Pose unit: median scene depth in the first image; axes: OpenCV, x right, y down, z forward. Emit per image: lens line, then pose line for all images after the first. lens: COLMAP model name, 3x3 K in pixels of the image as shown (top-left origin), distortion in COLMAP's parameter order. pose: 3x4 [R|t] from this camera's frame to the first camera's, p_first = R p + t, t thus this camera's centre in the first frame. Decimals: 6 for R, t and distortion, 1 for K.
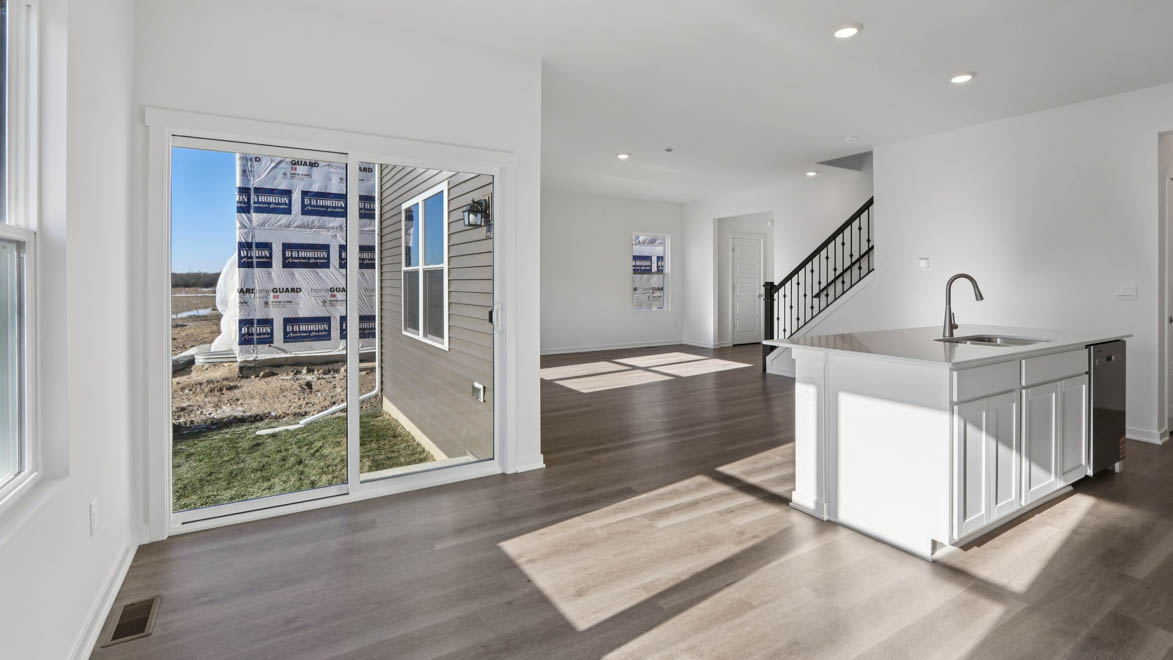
lens RADIAL K [[559.3, 0, 592.2], [0, 559.3, 270.8], [0, 0, 1]] dist [0.001182, 0.000157]
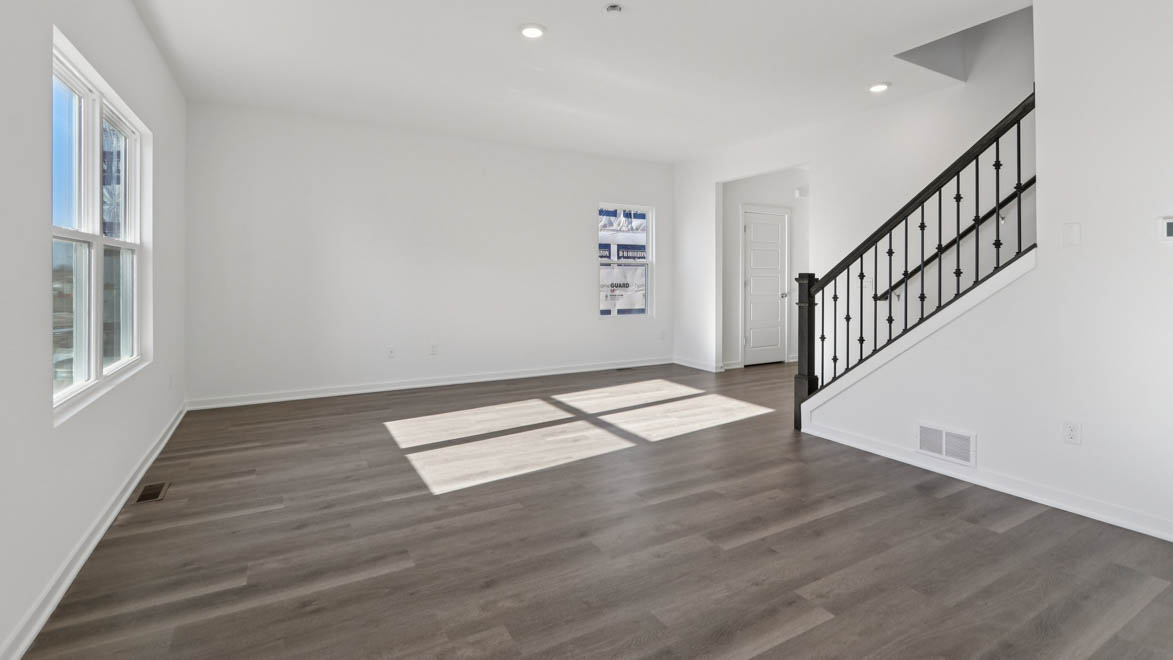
lens RADIAL K [[539.6, 0, 601.4], [0, 539.6, 270.9], [0, 0, 1]] dist [-0.004870, -0.000107]
pose [[0.999849, 0.000518, -0.017355, 0.114979], [-0.000414, 0.999982, 0.006005, 0.014233], [0.017358, -0.005997, 0.999831, 0.442012]]
